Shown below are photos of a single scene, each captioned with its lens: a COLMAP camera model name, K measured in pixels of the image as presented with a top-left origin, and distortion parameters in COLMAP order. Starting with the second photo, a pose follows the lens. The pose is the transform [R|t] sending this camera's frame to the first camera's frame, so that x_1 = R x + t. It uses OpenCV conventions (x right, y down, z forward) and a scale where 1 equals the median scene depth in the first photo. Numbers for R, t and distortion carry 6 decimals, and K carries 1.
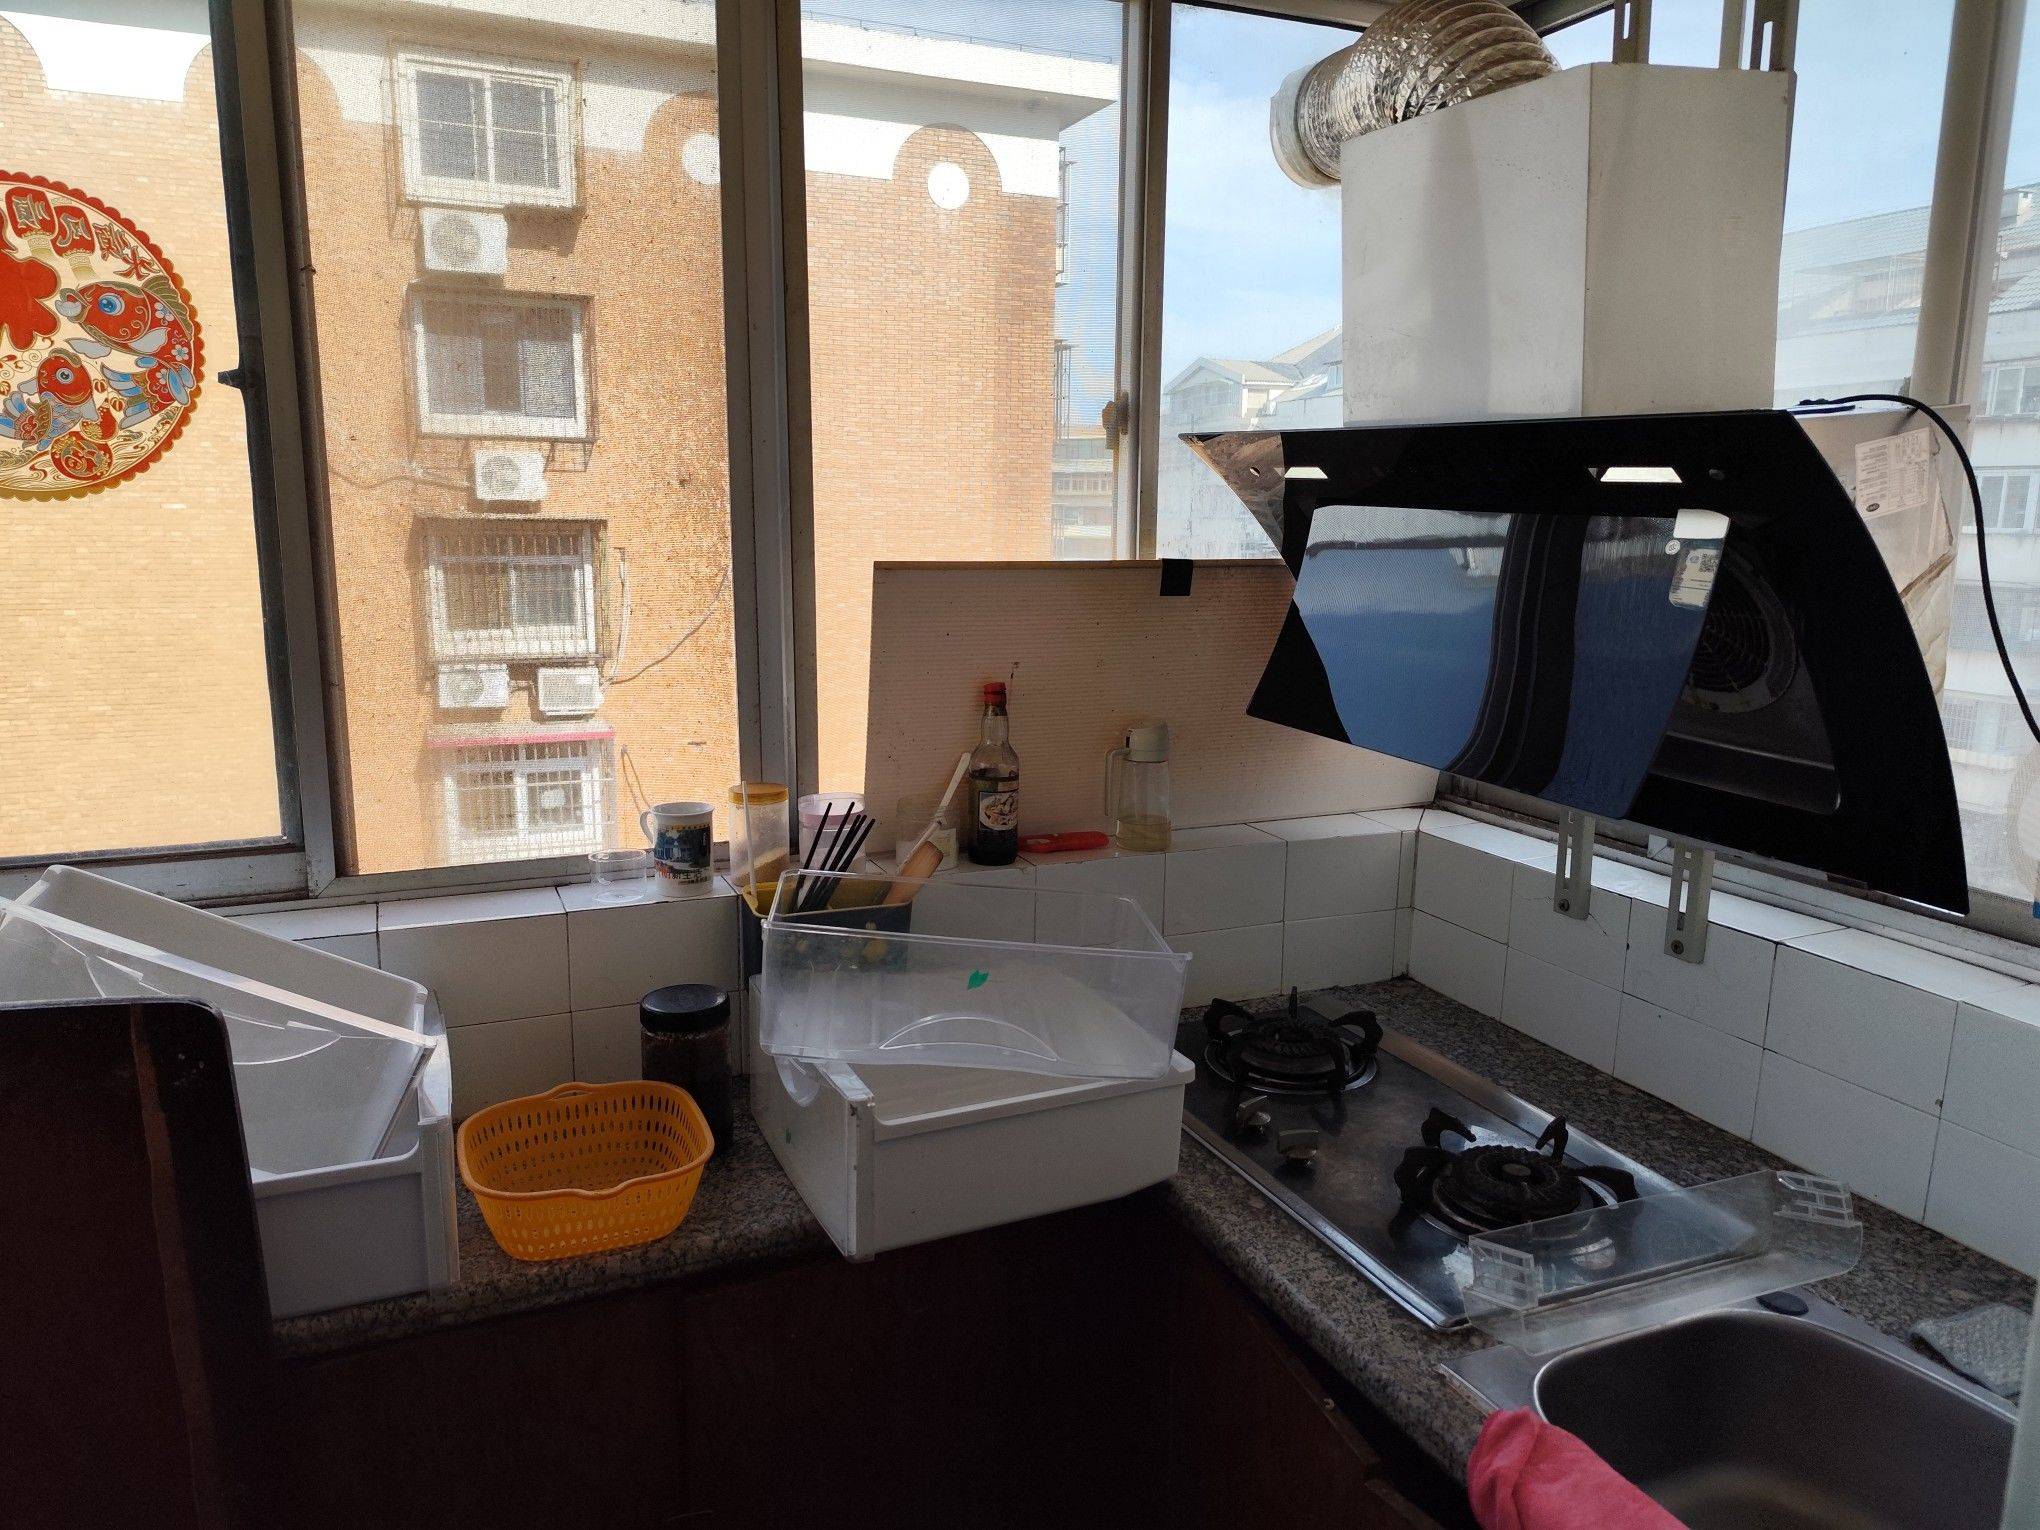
lens RADIAL K [[1404.4, 0, 1023.6], [0, 1404.4, 766.7], [0, 0, 1]] dist [0.044246, -0.043605]
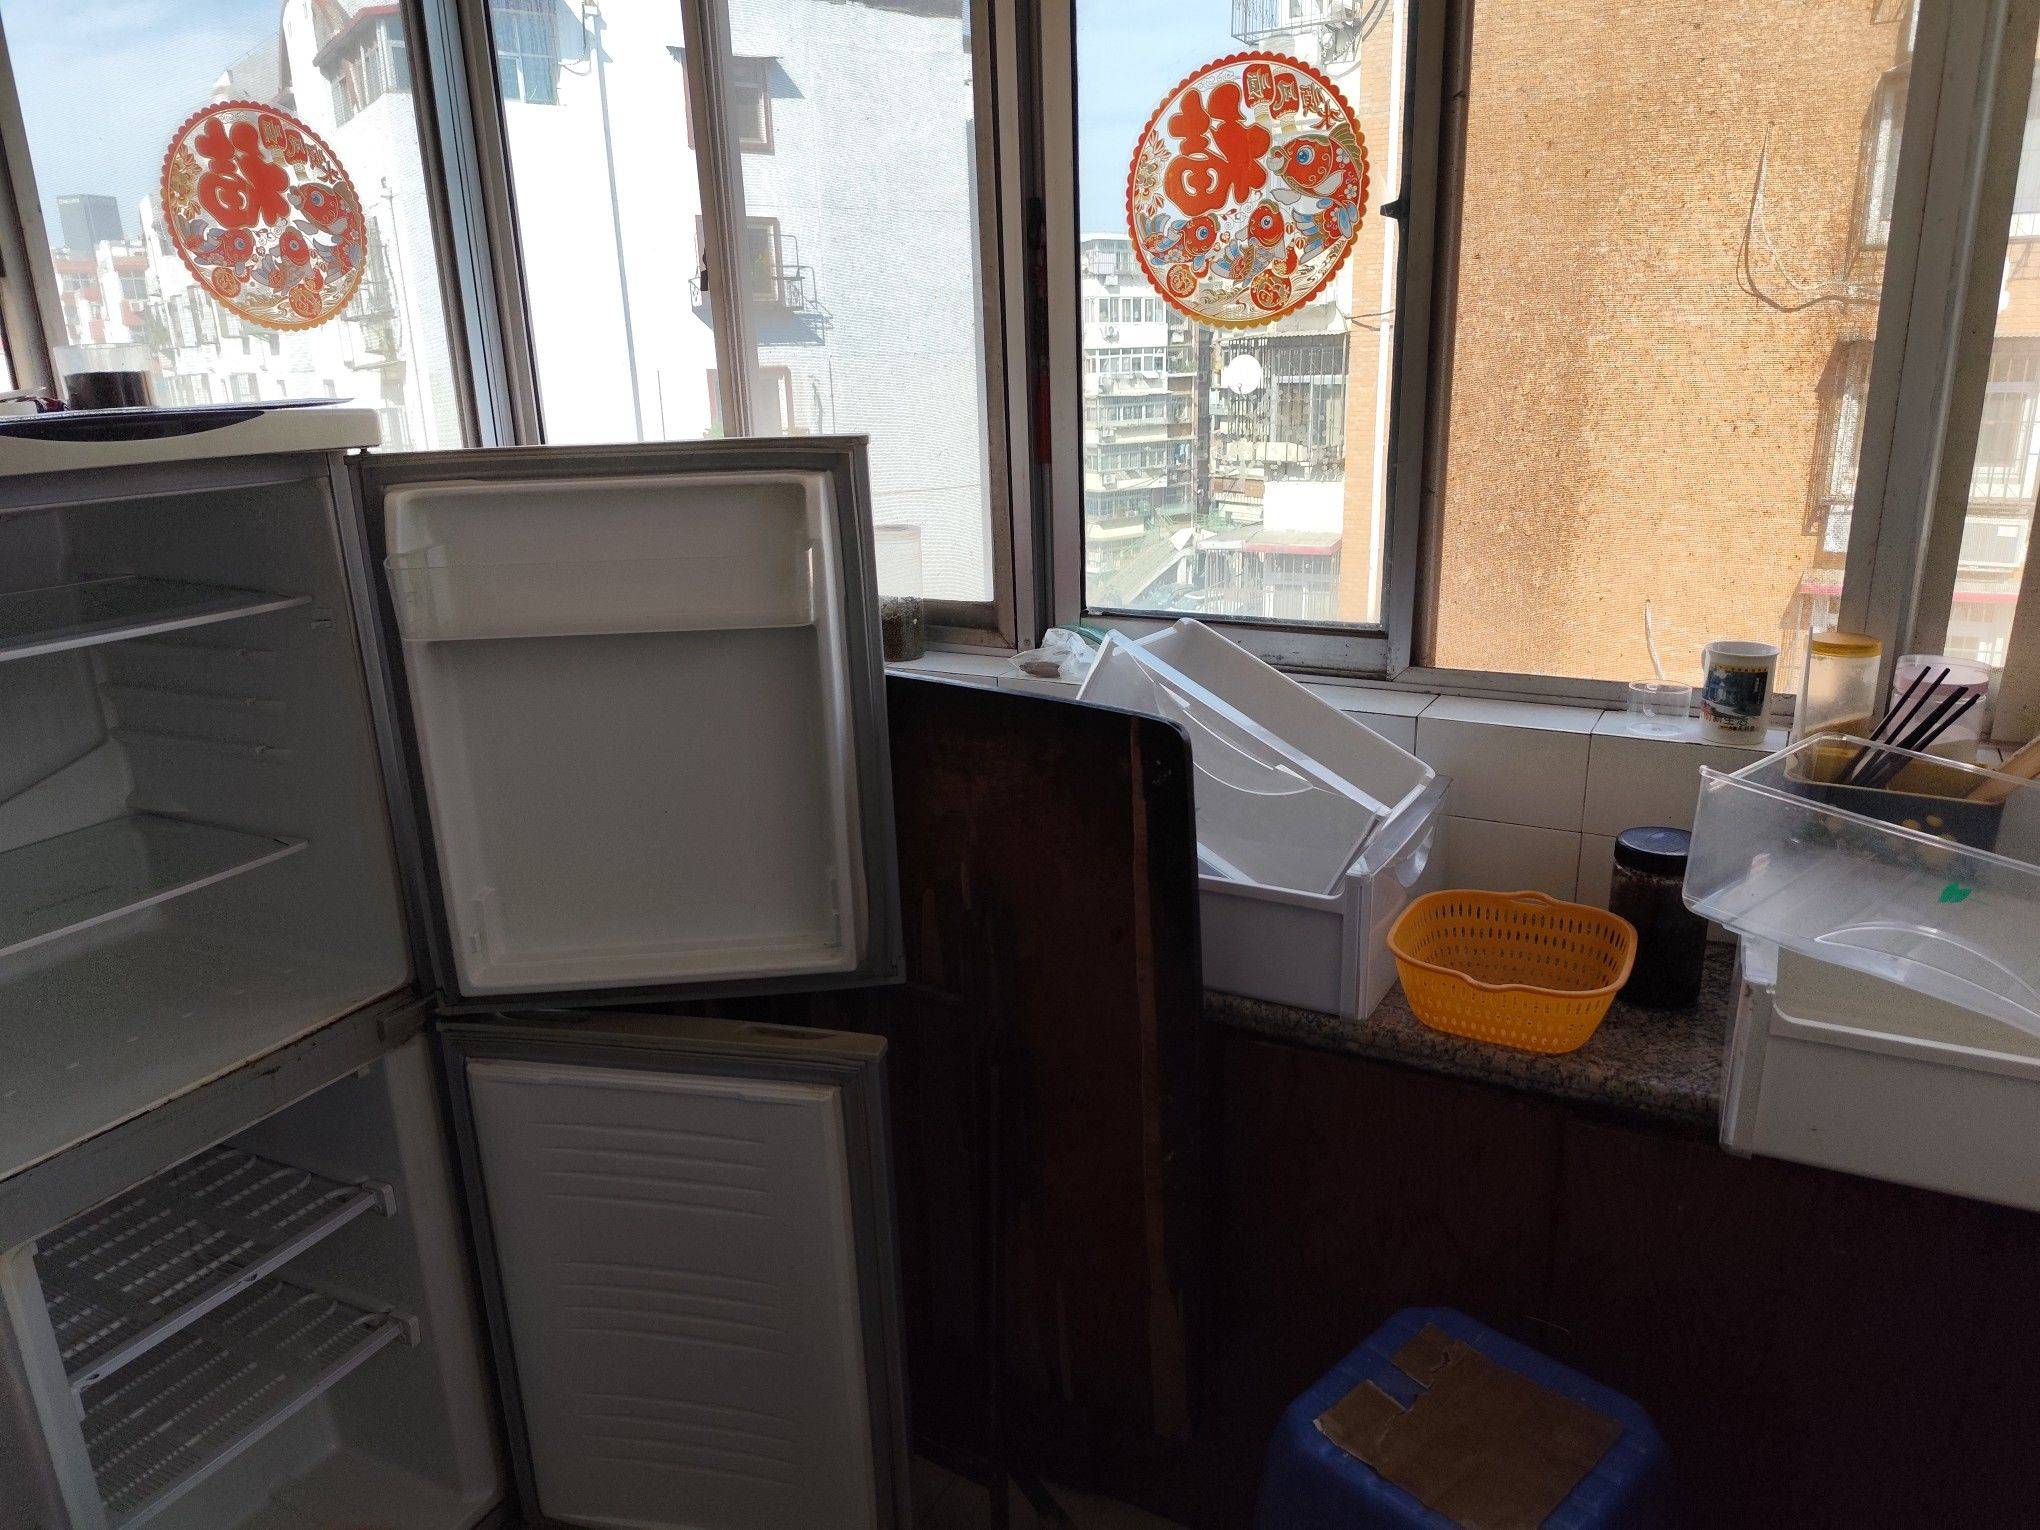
lens RADIAL K [[1404.4, 0, 1023.6], [0, 1404.4, 766.7], [0, 0, 1]] dist [0.044246, -0.043605]
pose [[0.612137, 0.201883, -0.764547, 0.221605], [-0.113540, 0.979282, 0.167678, 0.004165], [0.782558, -0.015835, 0.622376, 0.068252]]
